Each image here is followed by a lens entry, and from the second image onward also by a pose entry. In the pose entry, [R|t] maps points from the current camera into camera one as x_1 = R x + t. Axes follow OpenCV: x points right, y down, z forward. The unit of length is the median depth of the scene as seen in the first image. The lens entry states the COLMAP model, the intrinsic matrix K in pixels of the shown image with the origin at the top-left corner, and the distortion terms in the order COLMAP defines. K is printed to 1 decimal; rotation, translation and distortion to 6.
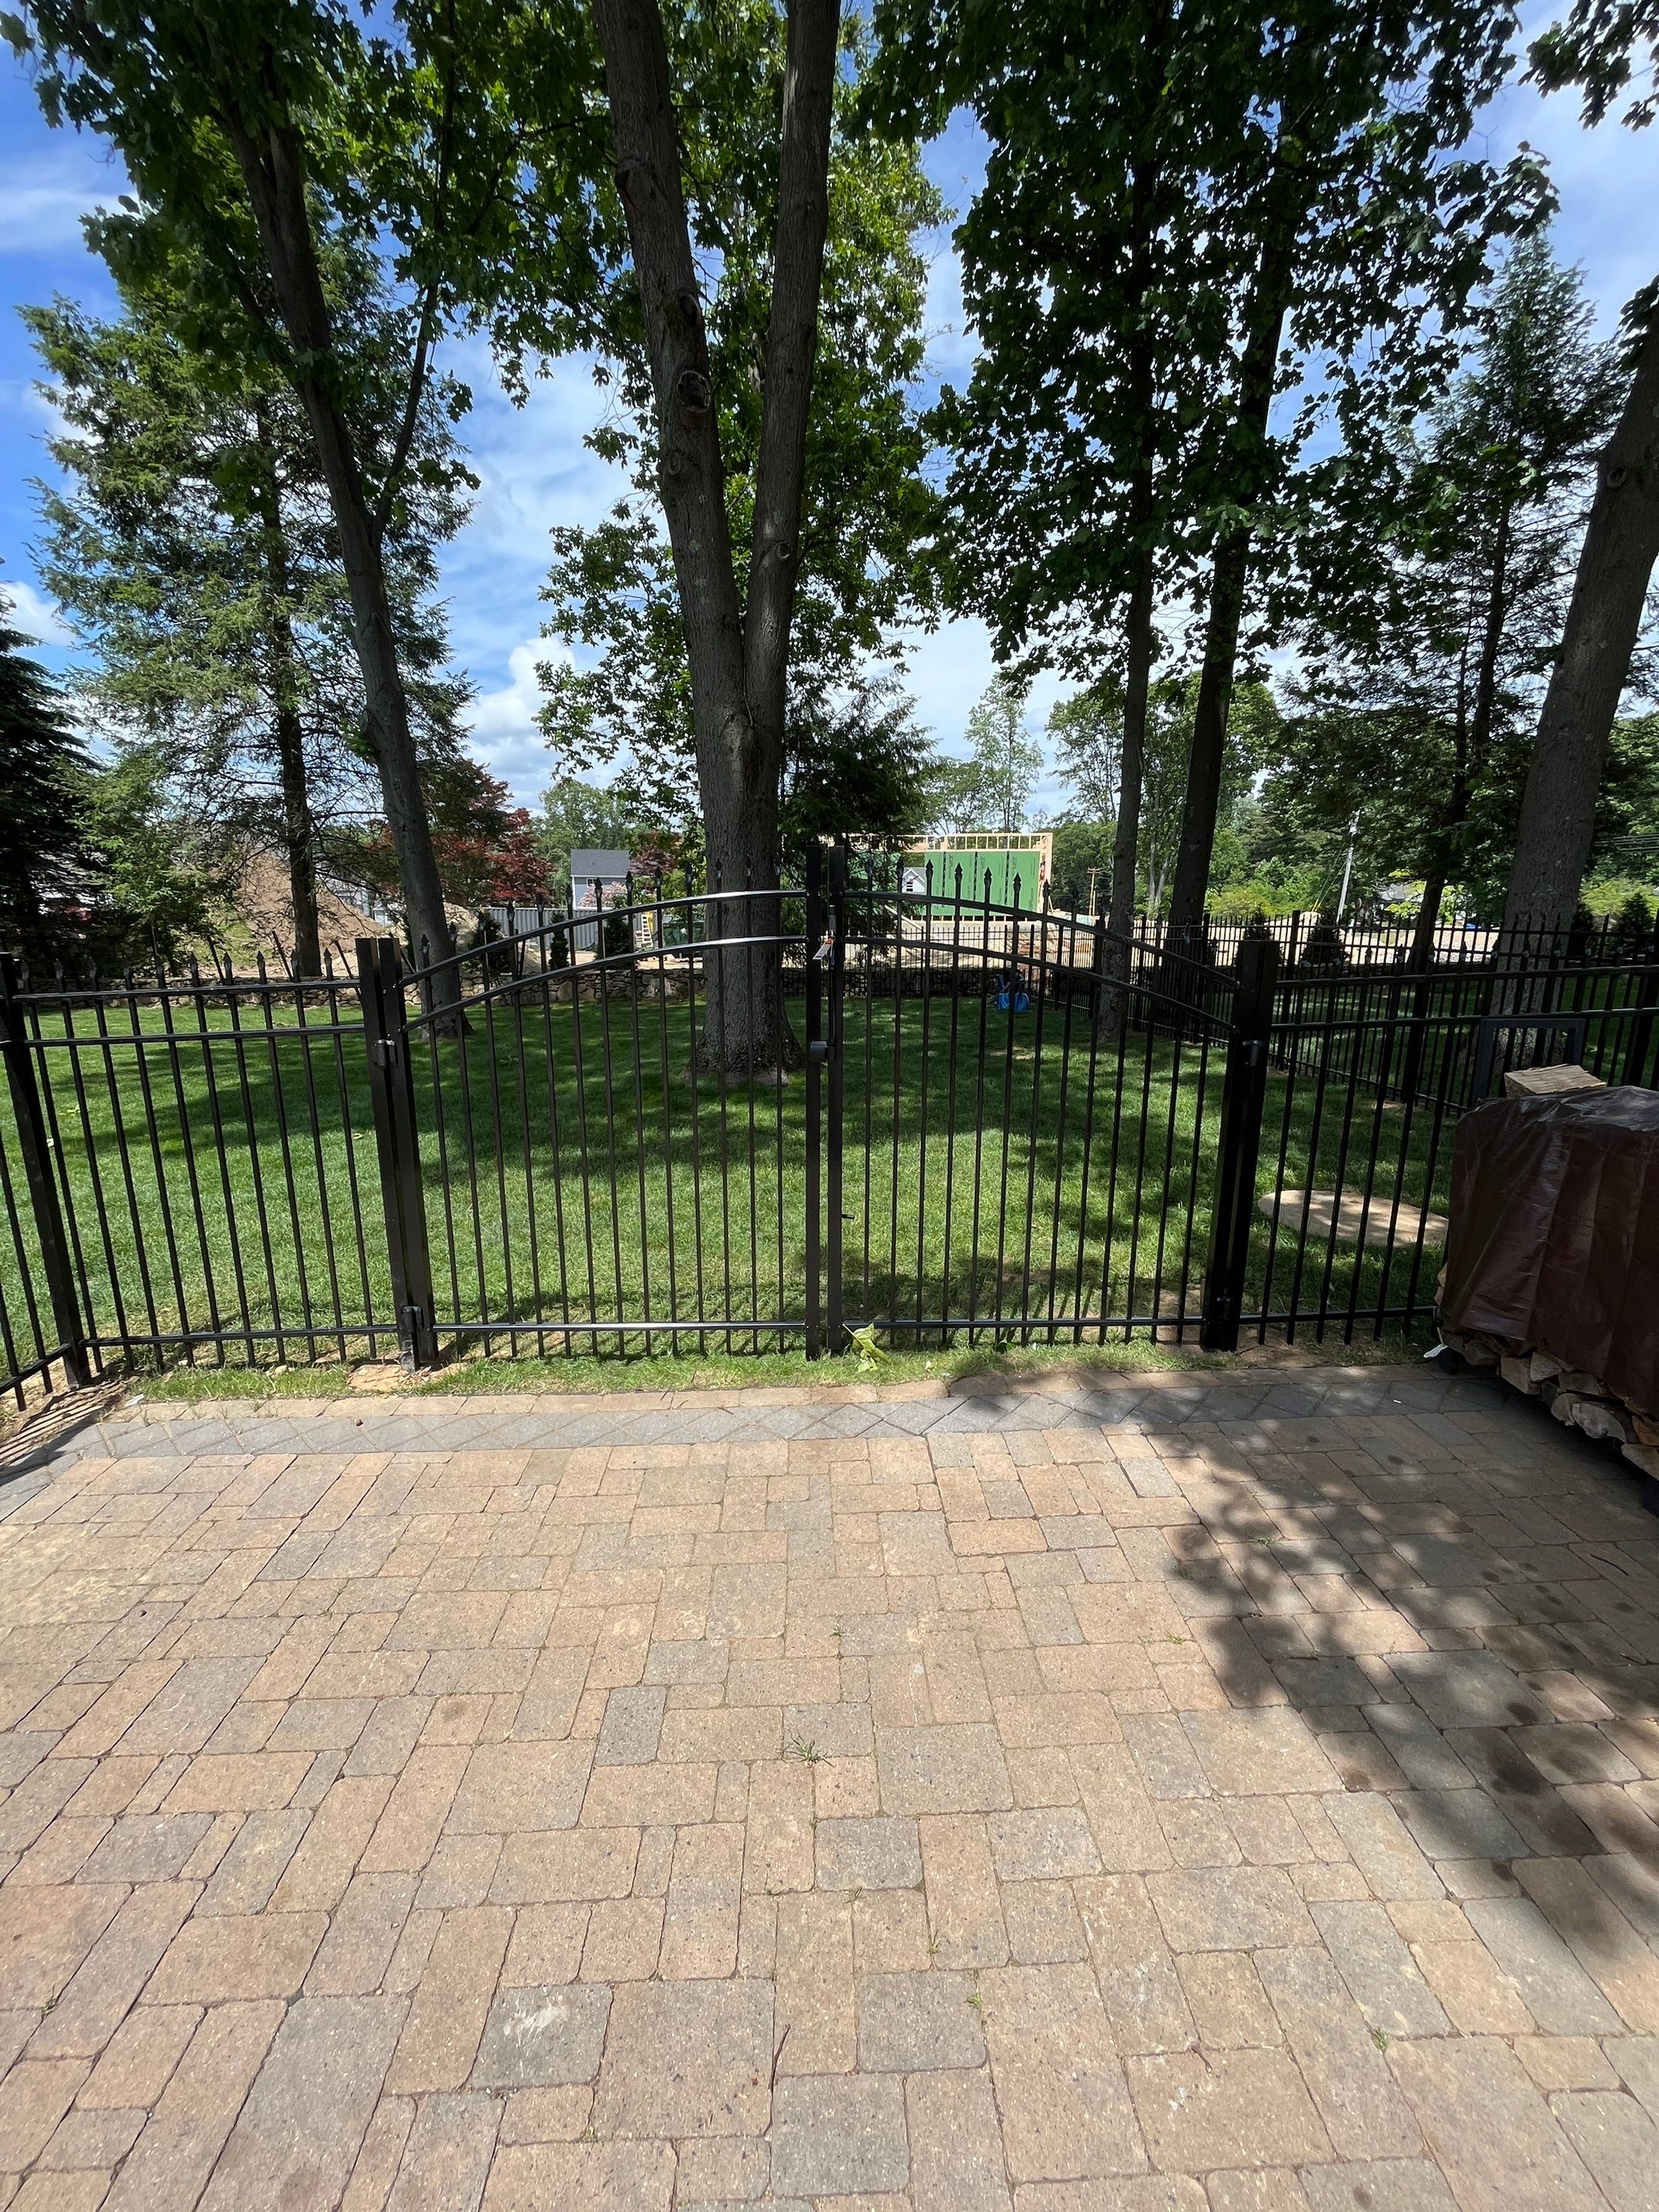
lens RADIAL K [[889.4, 0, 829.5], [0, 889.4, 1106.0], [0, 0, 1]] dist [-0.001392, -0.000010]
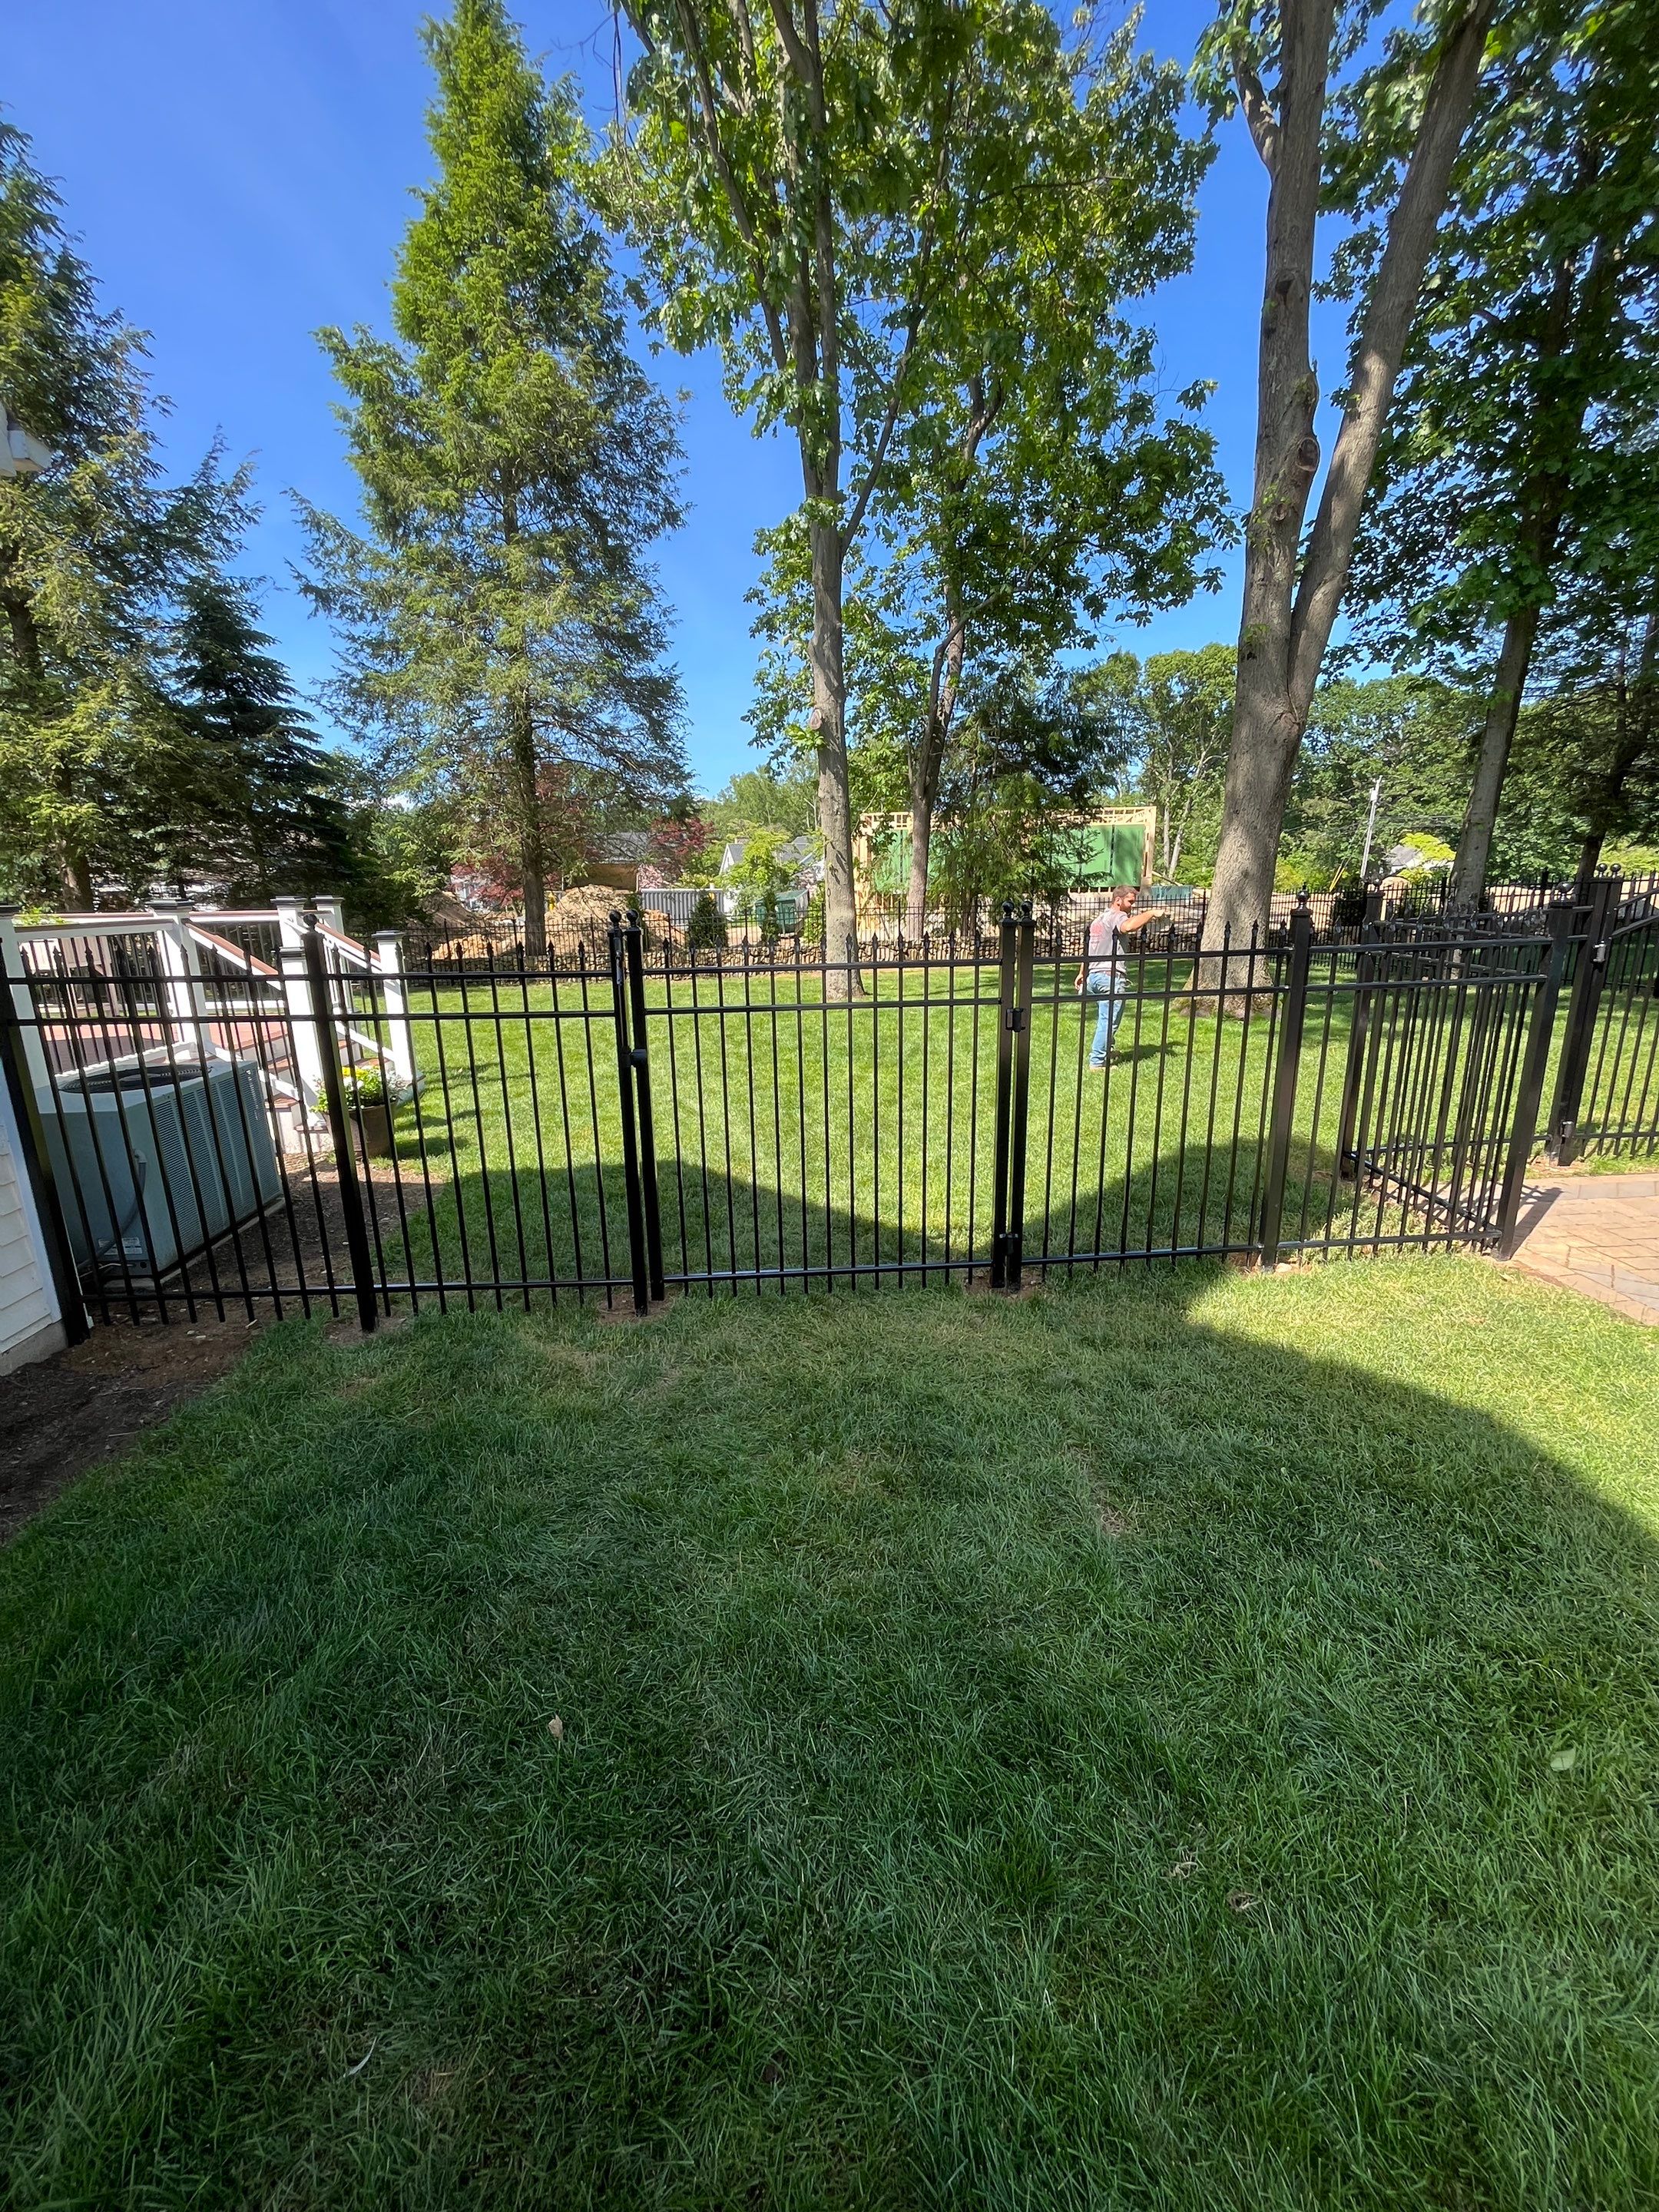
lens RADIAL K [[889.4, 0, 829.5], [0, 889.4, 1106.0], [0, 0, 1]] dist [-0.001392, -0.000010]
pose [[0.999484, -0.025699, 0.019281, -0.259358], [0.025046, 0.999128, 0.033412, 0.008906], [-0.020123, -0.032912, 0.999256, -0.085478]]
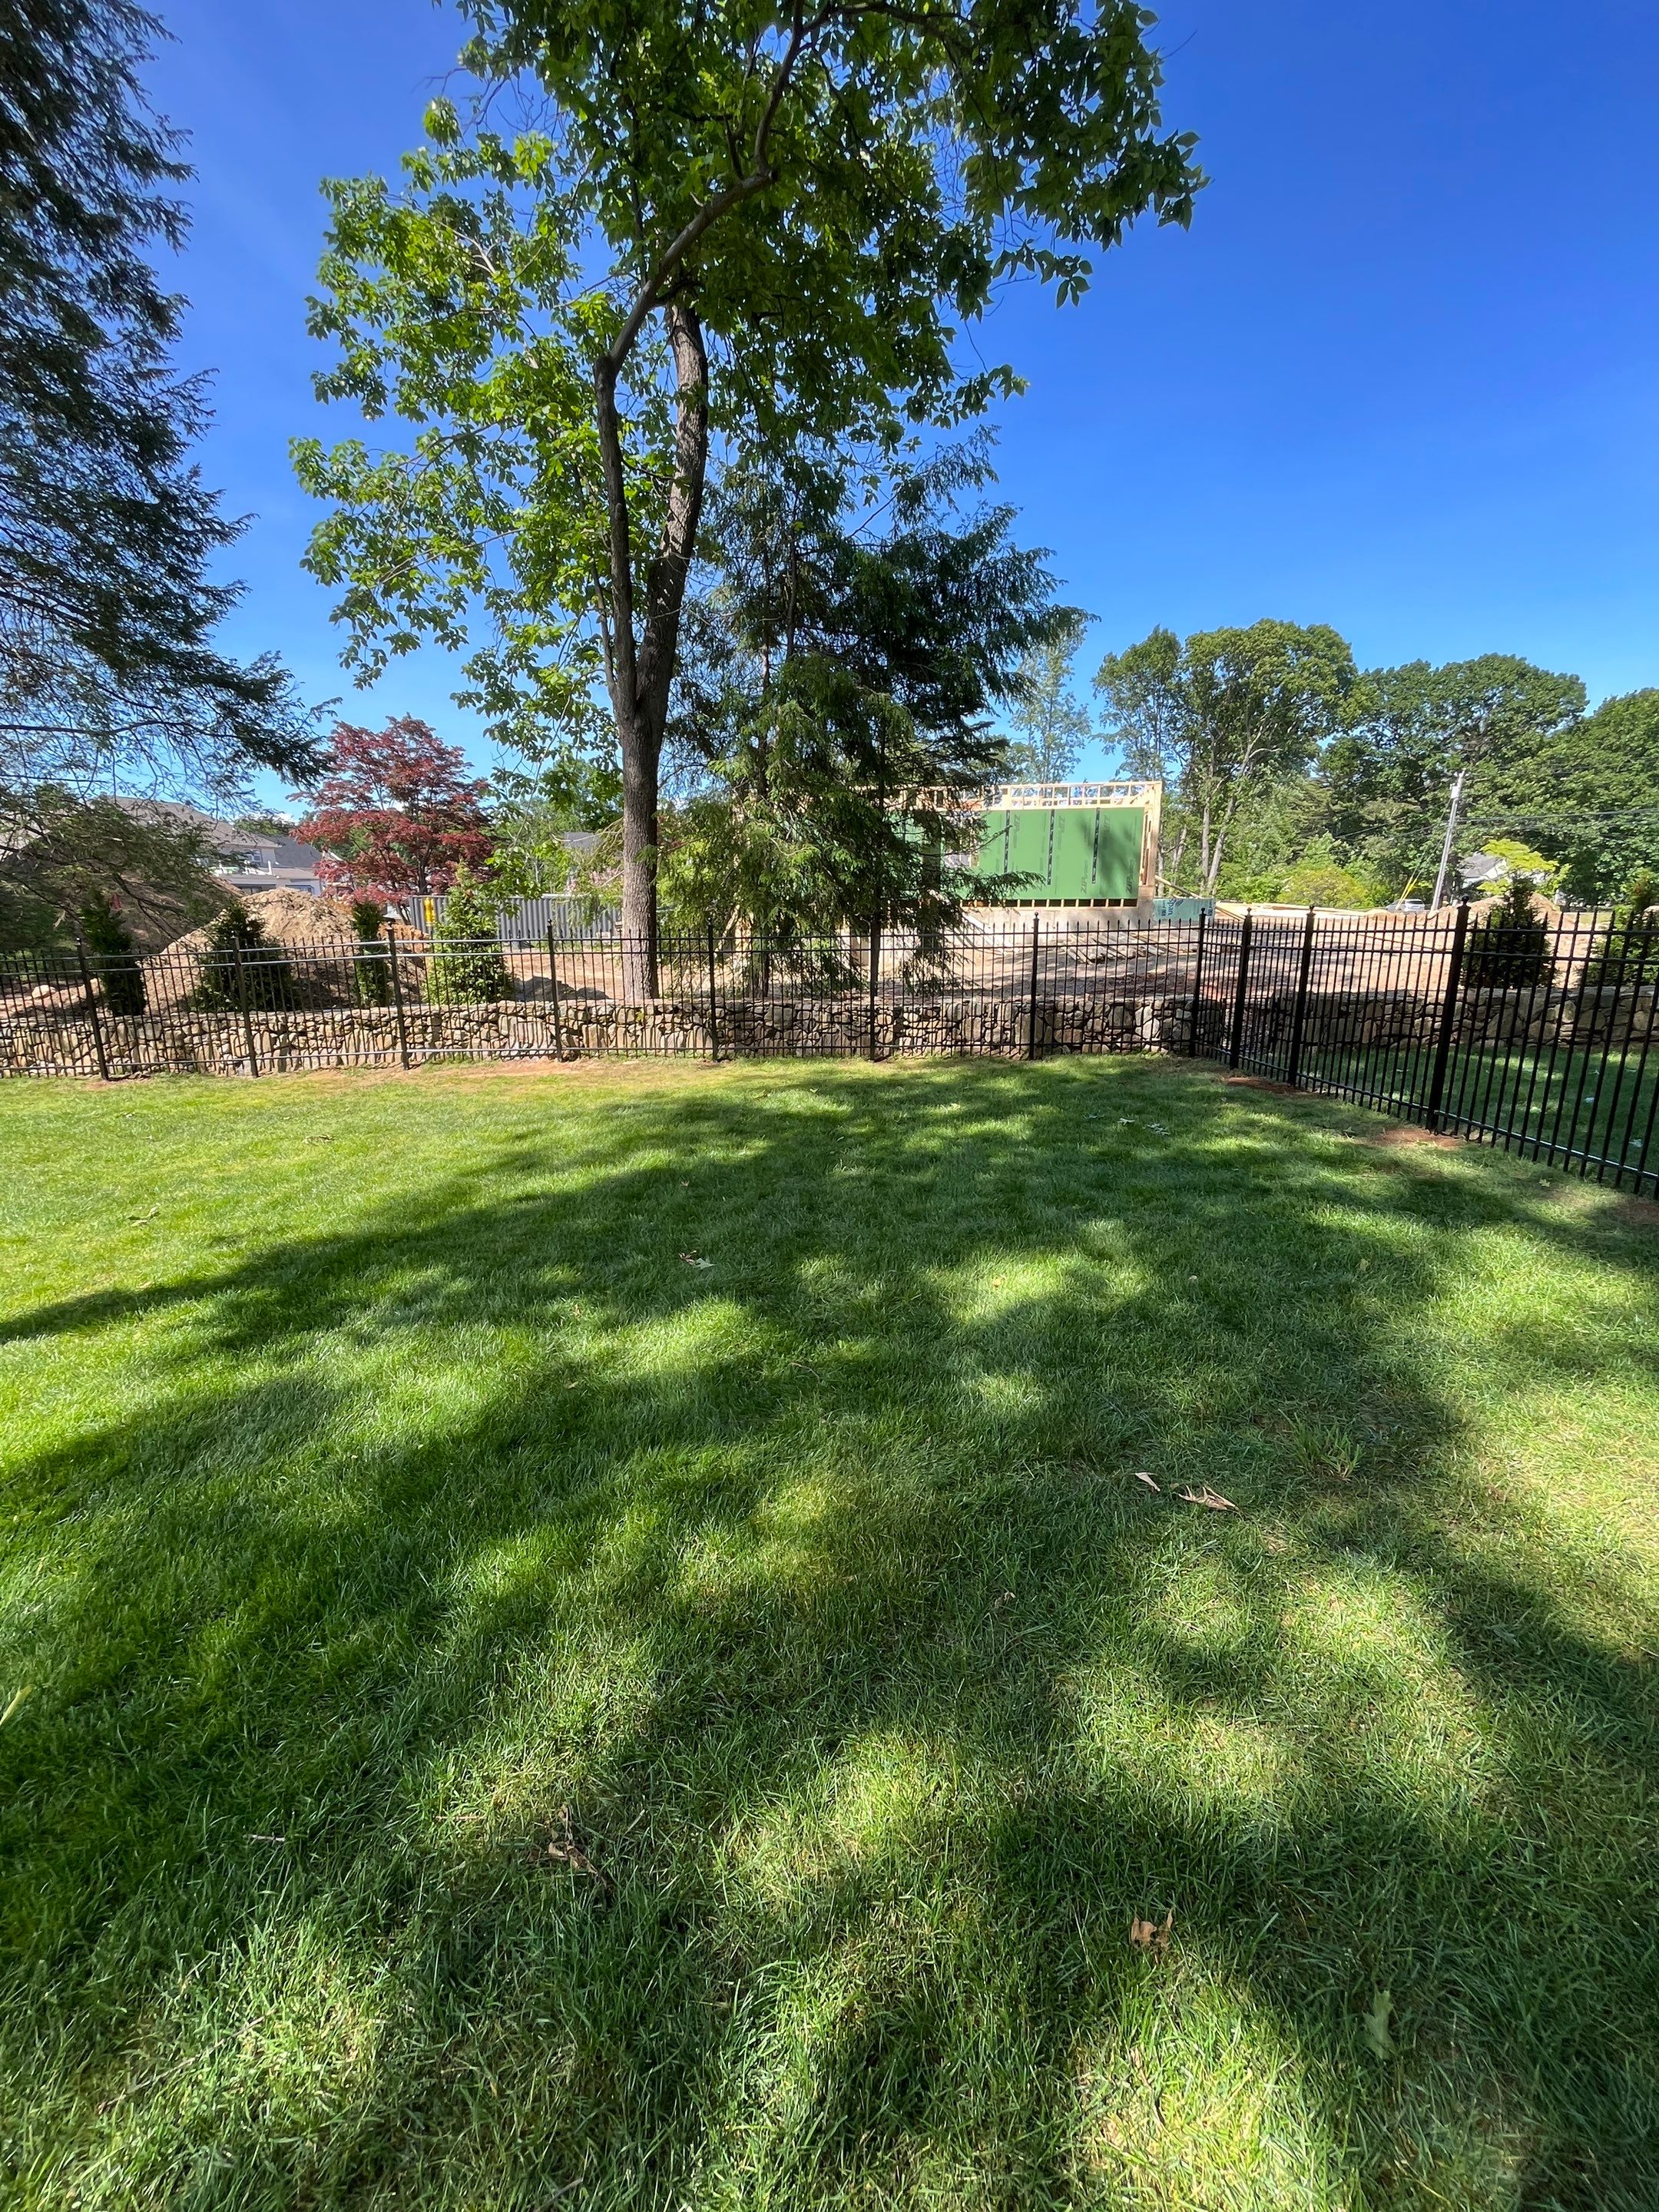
lens RADIAL K [[859.8, 0, 858.2], [0, 859.8, 1104.3], [0, 0, 1]] dist [-0.000260, 0.000055]
pose [[0.999929, -0.007396, -0.009381, 0.007369], [0.007704, 0.999417, 0.033273, -0.114207], [0.009129, -0.033343, 0.999402, 0.467537]]
